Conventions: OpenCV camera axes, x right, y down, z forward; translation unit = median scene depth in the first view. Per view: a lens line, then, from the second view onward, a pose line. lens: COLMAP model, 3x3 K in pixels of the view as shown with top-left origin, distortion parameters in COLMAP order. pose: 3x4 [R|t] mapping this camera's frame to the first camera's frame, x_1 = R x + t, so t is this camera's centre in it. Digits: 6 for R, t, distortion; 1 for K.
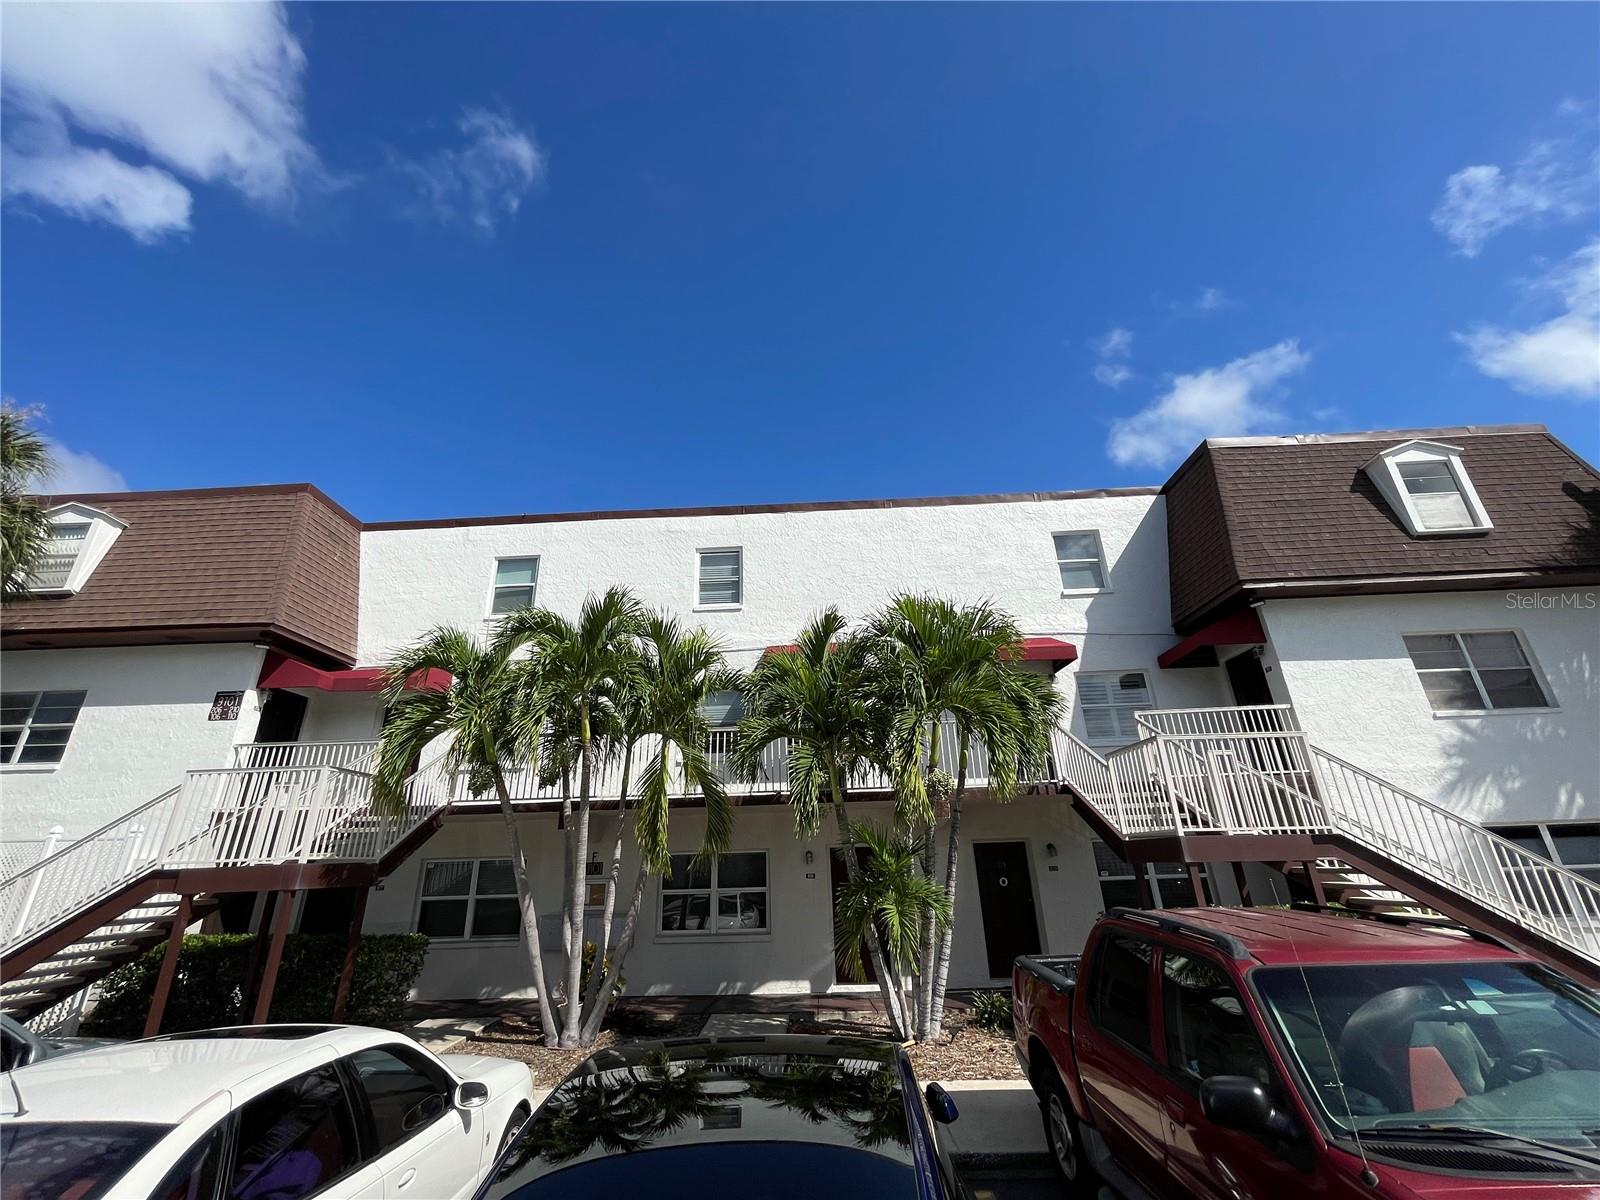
lens RADIAL K [[650.4, 0, 799.6], [0, 650.4, 599.1], [0, 0, 1]] dist [-0.002490, 0.000705]
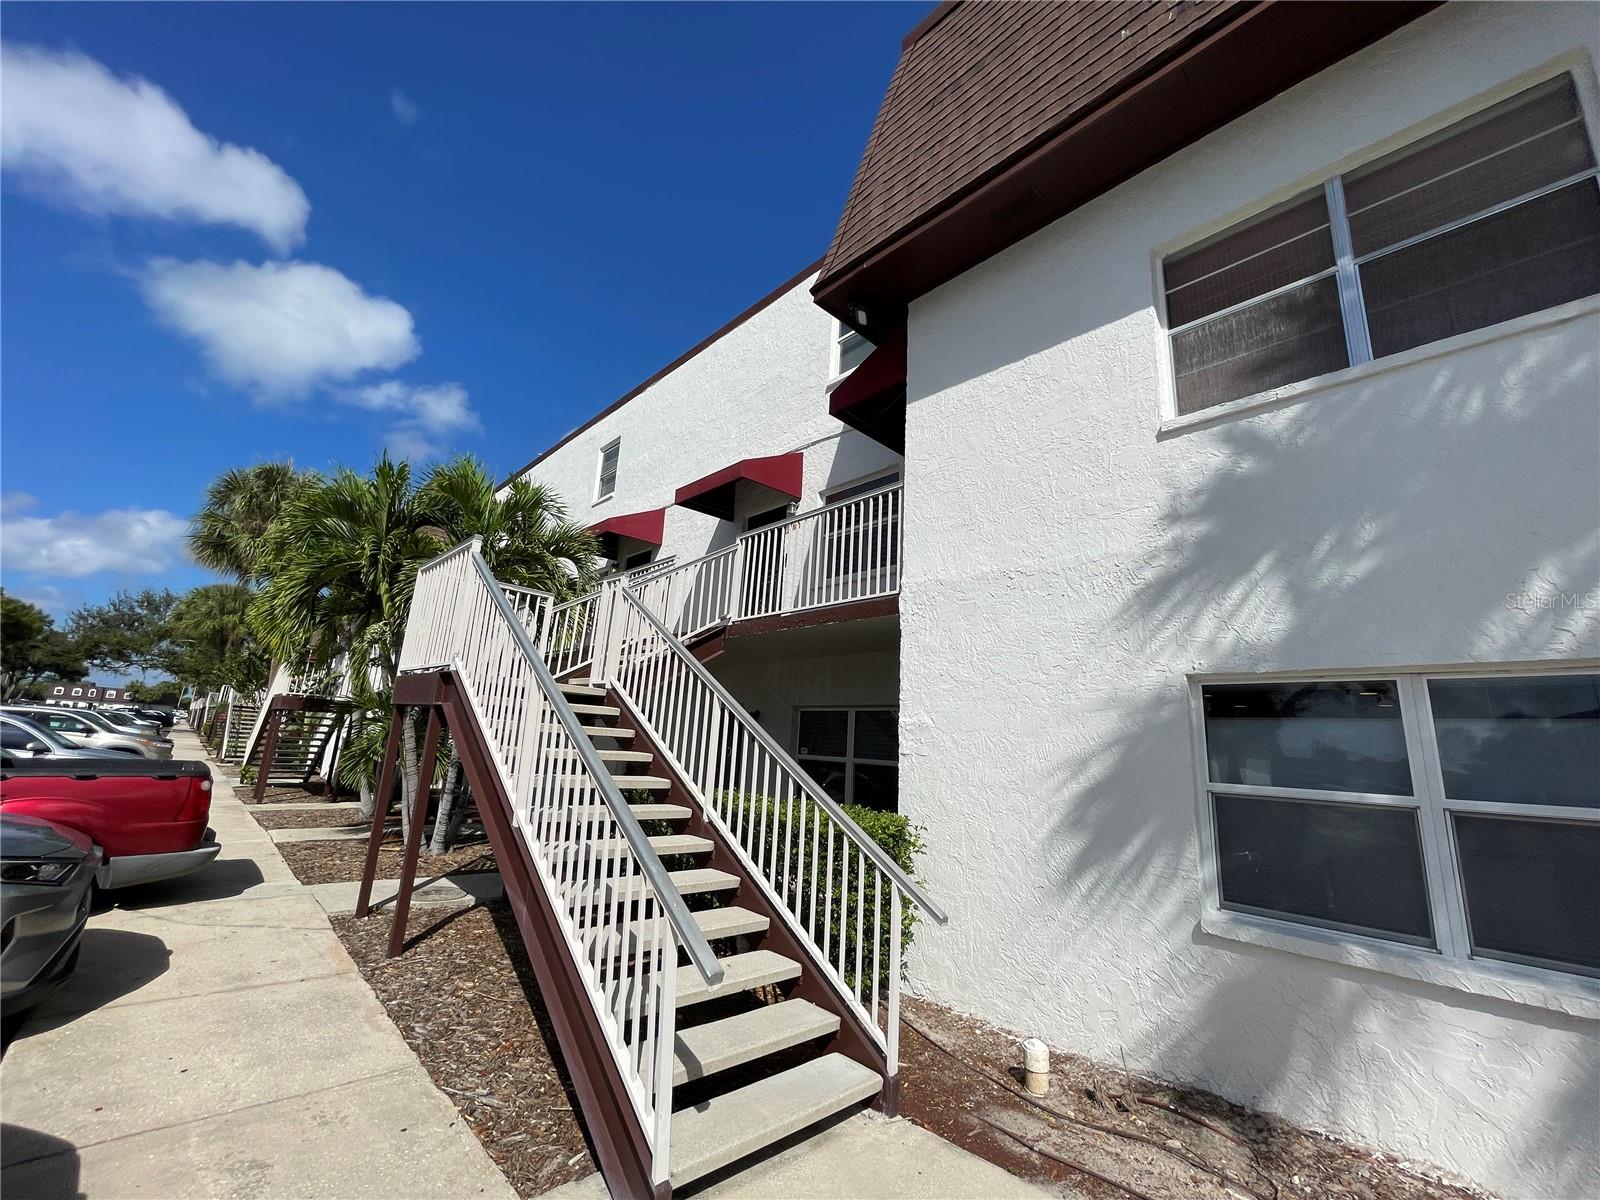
lens RADIAL K [[650.4, 0, 786.5], [0, 650.4, 598.5], [0, 0, 1]] dist [-0.002490, 0.000705]
pose [[0.699329, -0.092014, -0.708853, 1.100014], [0.194817, 0.978673, 0.065161, 0.211546], [0.687739, -0.183665, 0.702340, 0.525104]]
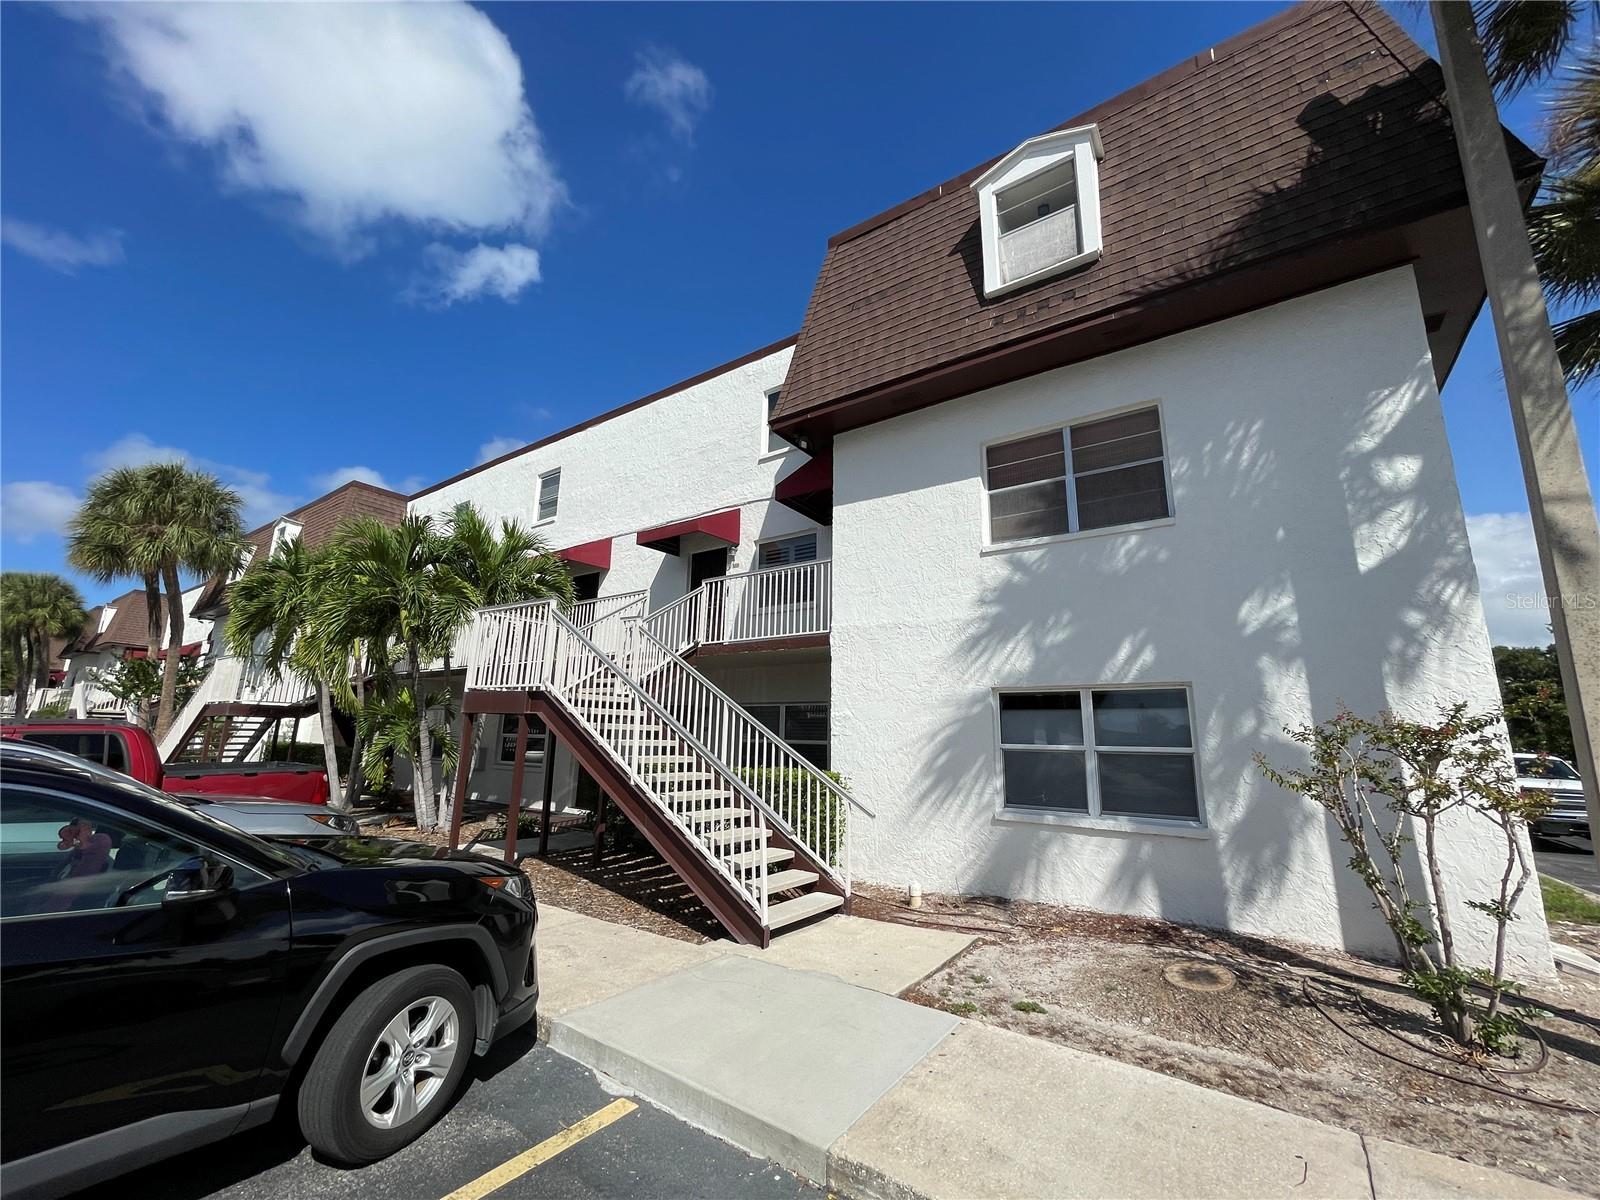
lens RADIAL K [[650.4, 0, 790.3], [0, 650.4, 598.4], [0, 0, 1]] dist [-0.002490, 0.000705]
pose [[0.830900, -0.071696, -0.551784, 1.209495], [0.166296, 0.978337, 0.123295, 0.103330], [0.530991, -0.194206, 0.824823, 0.252925]]
